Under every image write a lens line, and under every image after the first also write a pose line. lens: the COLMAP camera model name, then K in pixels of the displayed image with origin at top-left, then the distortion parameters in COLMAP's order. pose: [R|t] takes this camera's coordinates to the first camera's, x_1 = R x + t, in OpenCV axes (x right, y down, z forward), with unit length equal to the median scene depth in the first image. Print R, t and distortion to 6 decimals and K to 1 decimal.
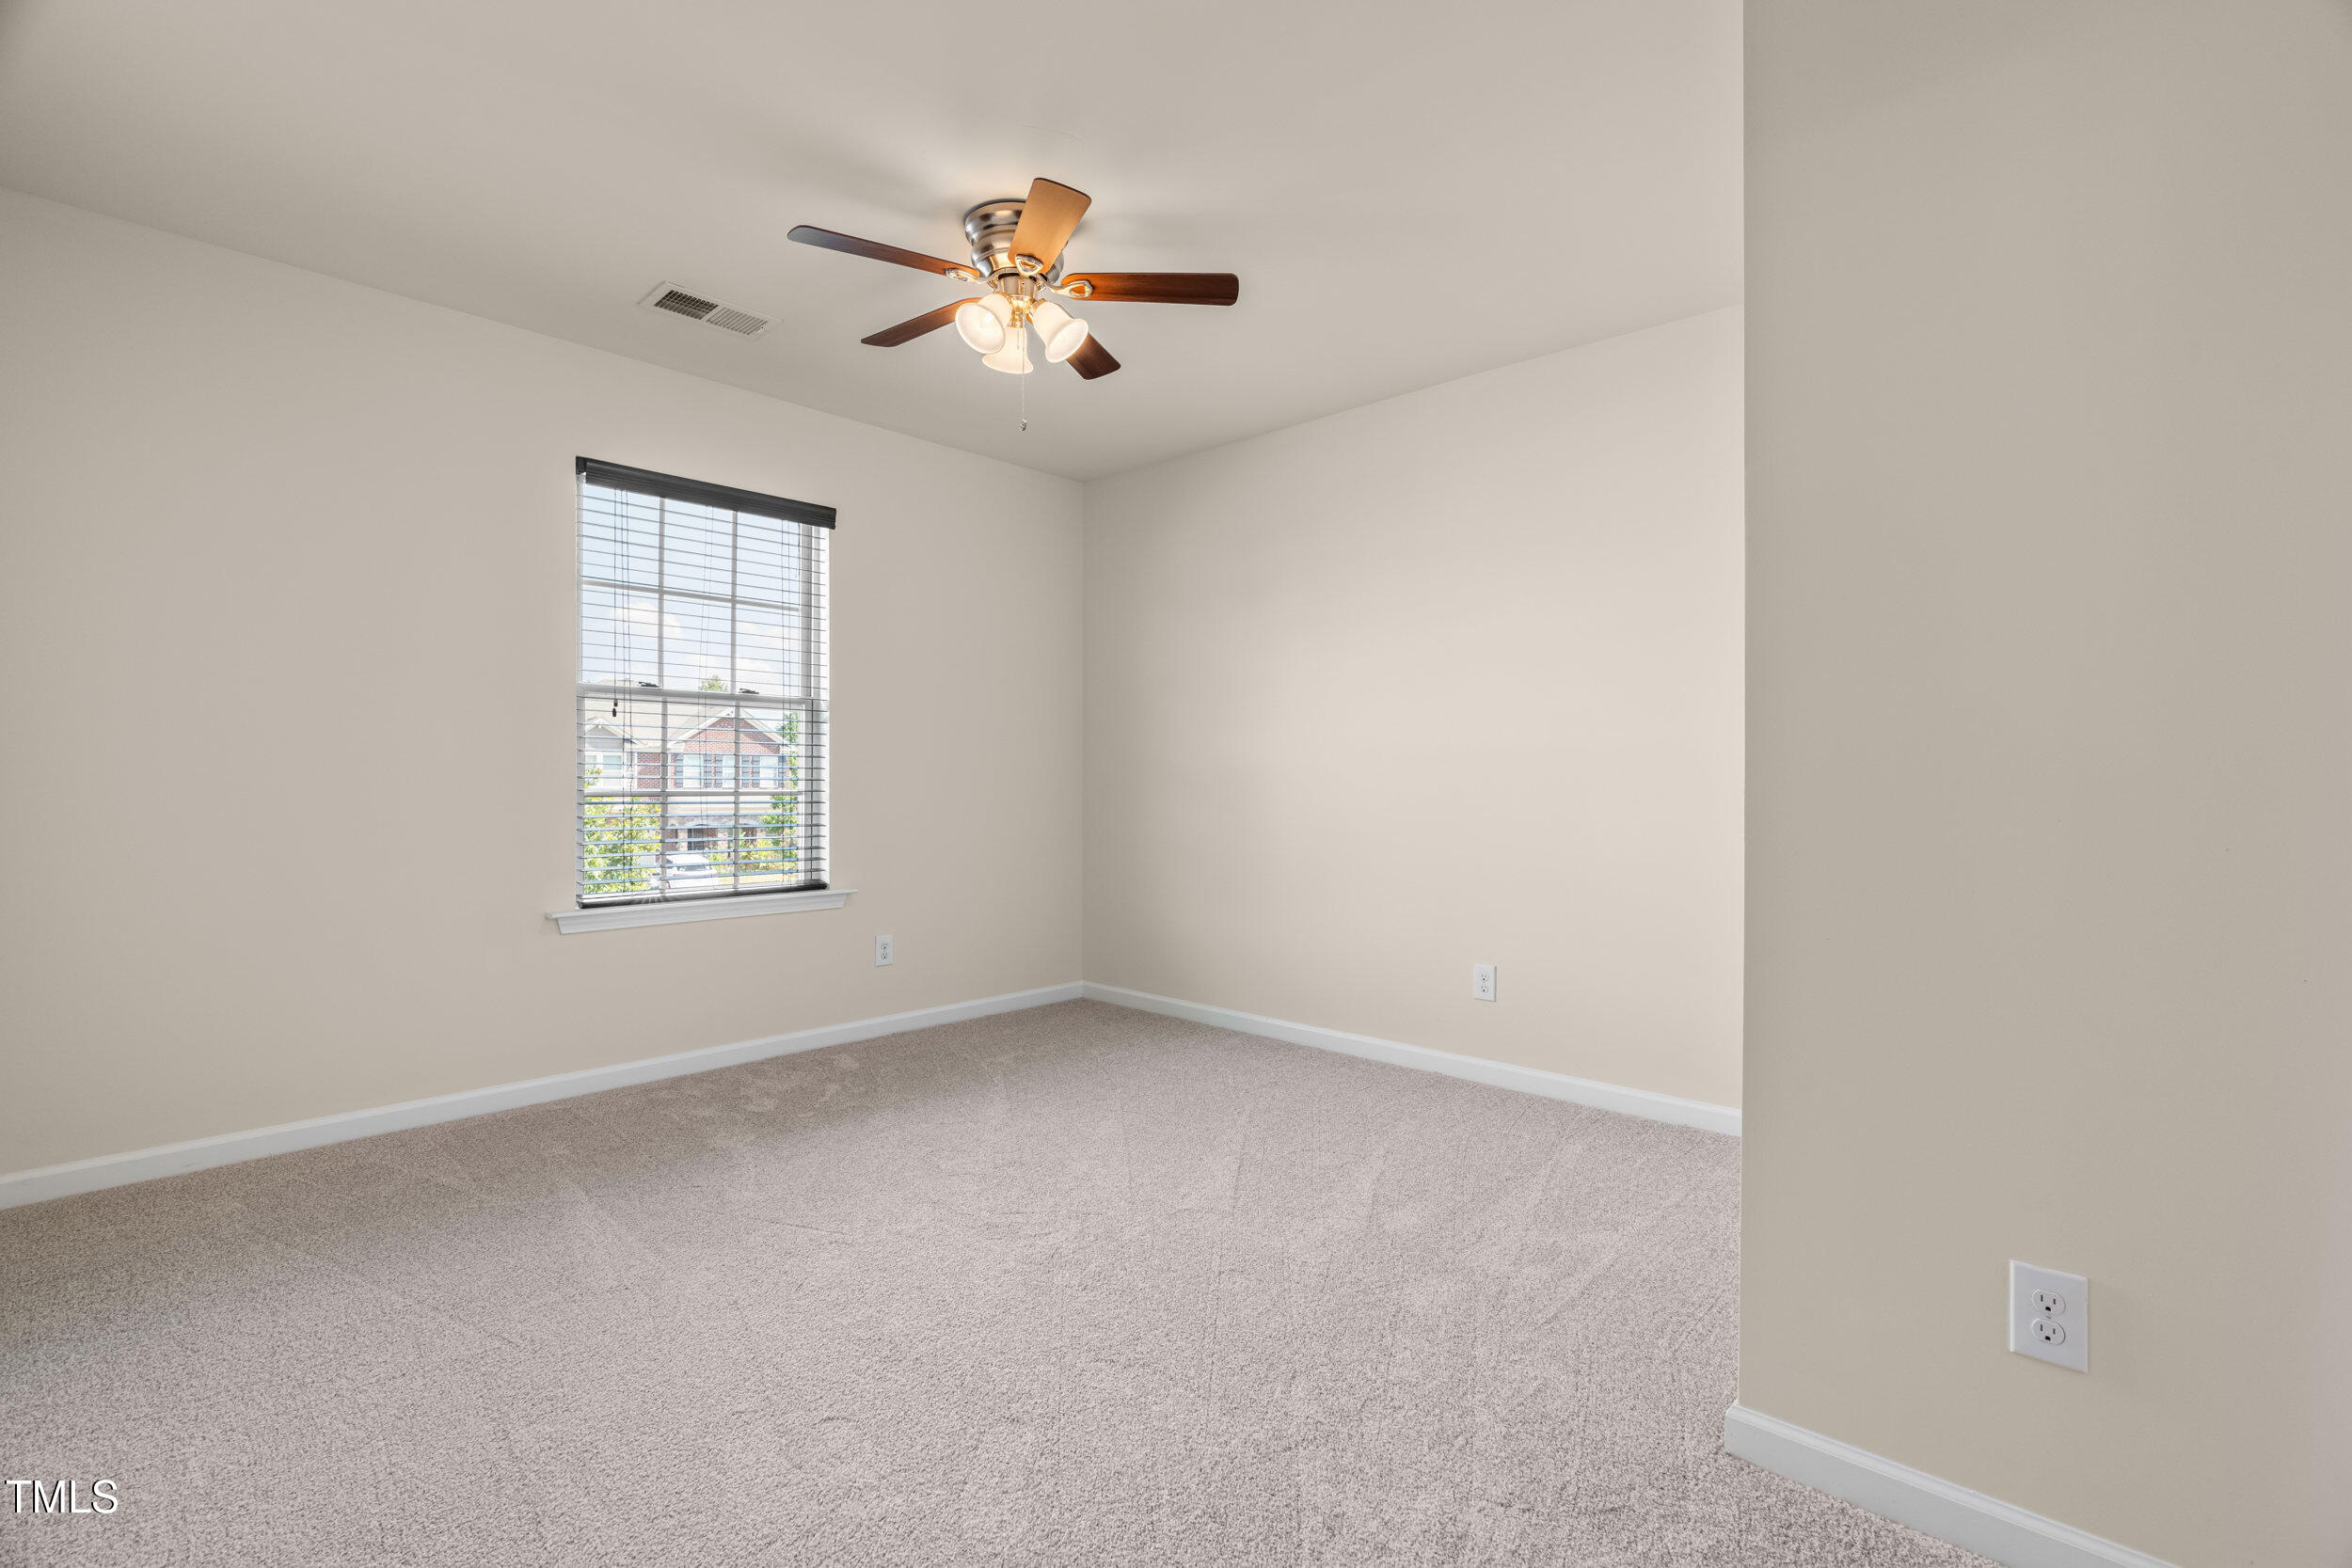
lens RADIAL K [[1073.3, 0, 1171.8], [0, 1073.3, 778.1], [0, 0, 1]] dist [-0.003417, -0.000078]
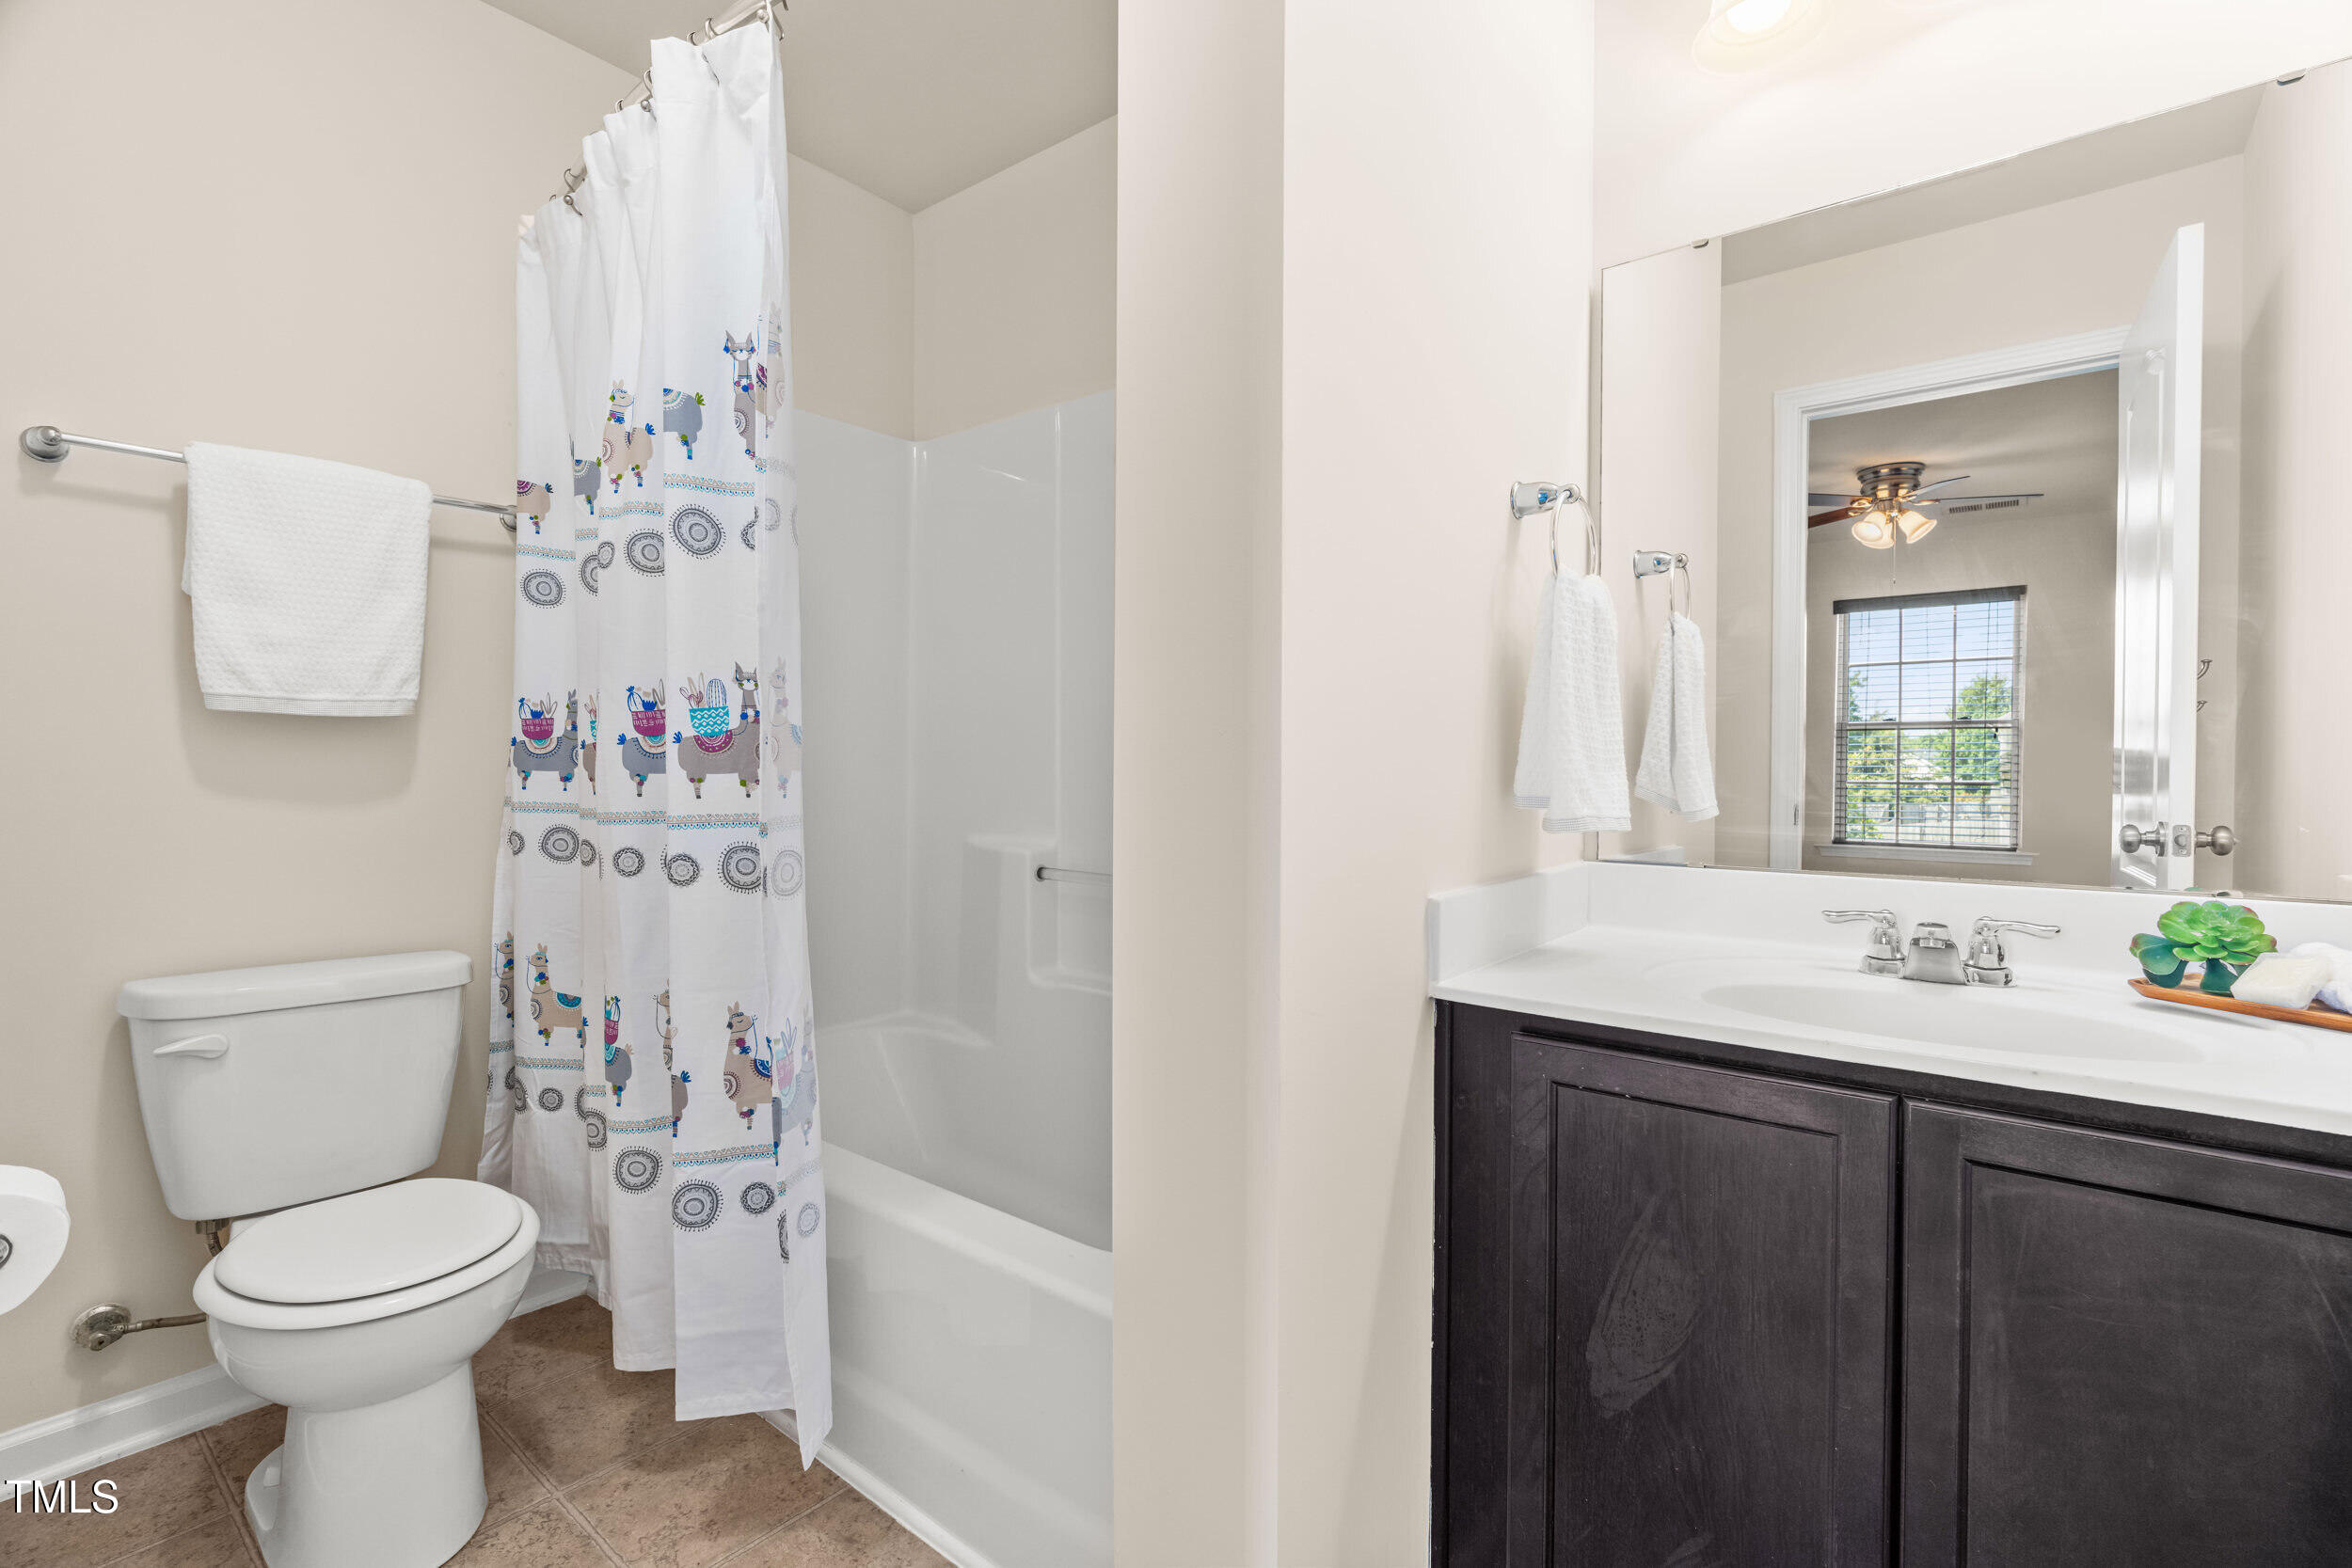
lens RADIAL K [[1073.3, 0, 1171.8], [0, 1073.3, 778.1], [0, 0, 1]] dist [-0.003417, -0.000078]
pose [[0.052314, -0.001149, -0.998630, 1.194129], [-0.014341, 0.999895, -0.001902, 0.027475], [0.998528, 0.014421, 0.052292, -0.249519]]
